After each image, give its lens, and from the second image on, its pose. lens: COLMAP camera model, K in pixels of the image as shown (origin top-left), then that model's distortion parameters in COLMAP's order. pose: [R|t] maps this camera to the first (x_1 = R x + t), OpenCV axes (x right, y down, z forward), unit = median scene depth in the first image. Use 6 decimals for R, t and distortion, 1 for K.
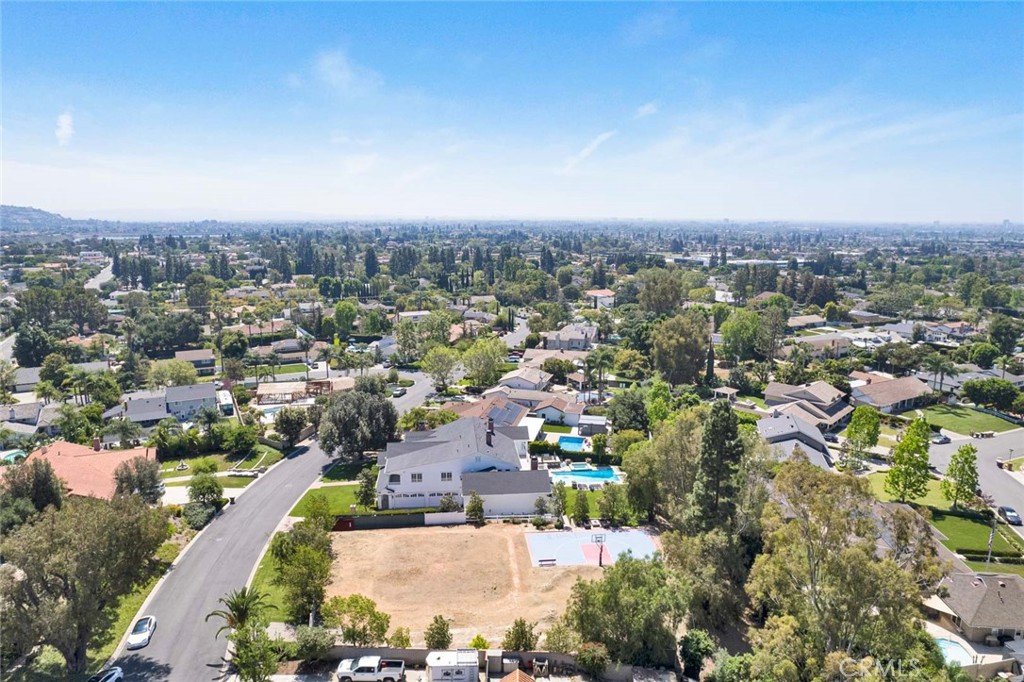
lens RADIAL K [[658.8, 0, 512.0], [0, 658.8, 341.0], [0, 0, 1]] dist [-0.090392, 0.083490]
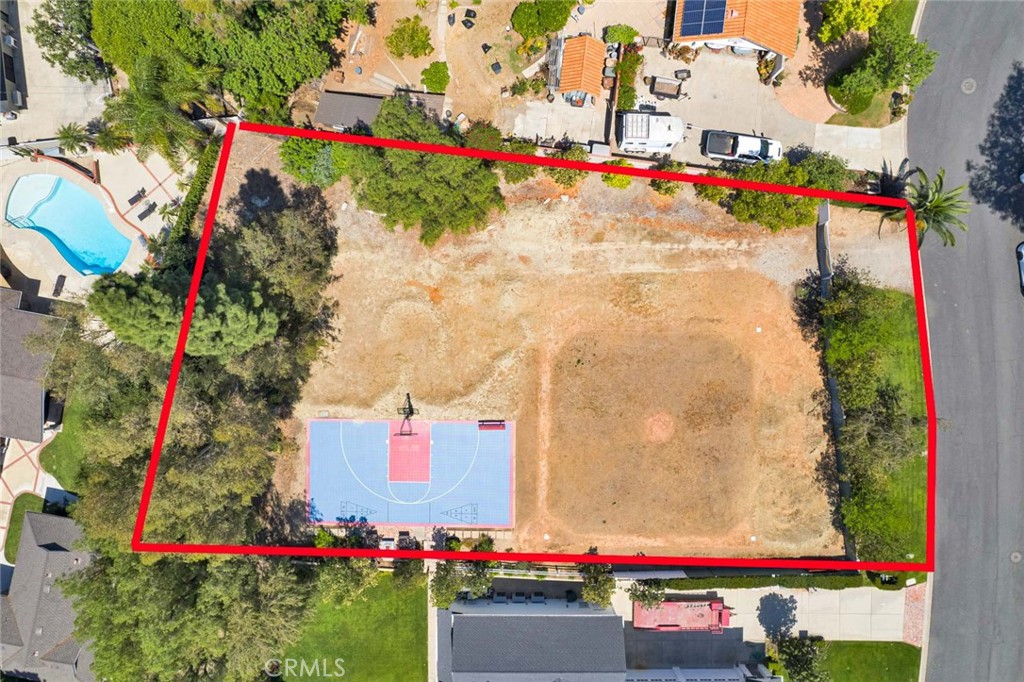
lens RADIAL K [[658.8, 0, 512.0], [0, 658.8, 341.0], [0, 0, 1]] dist [-0.090392, 0.083490]
pose [[-0.993222, -0.114767, 0.018394, 0.032994], [0.037817, -0.169443, 0.984814, -0.292505], [-0.109908, 0.978835, 0.172634, 0.811000]]
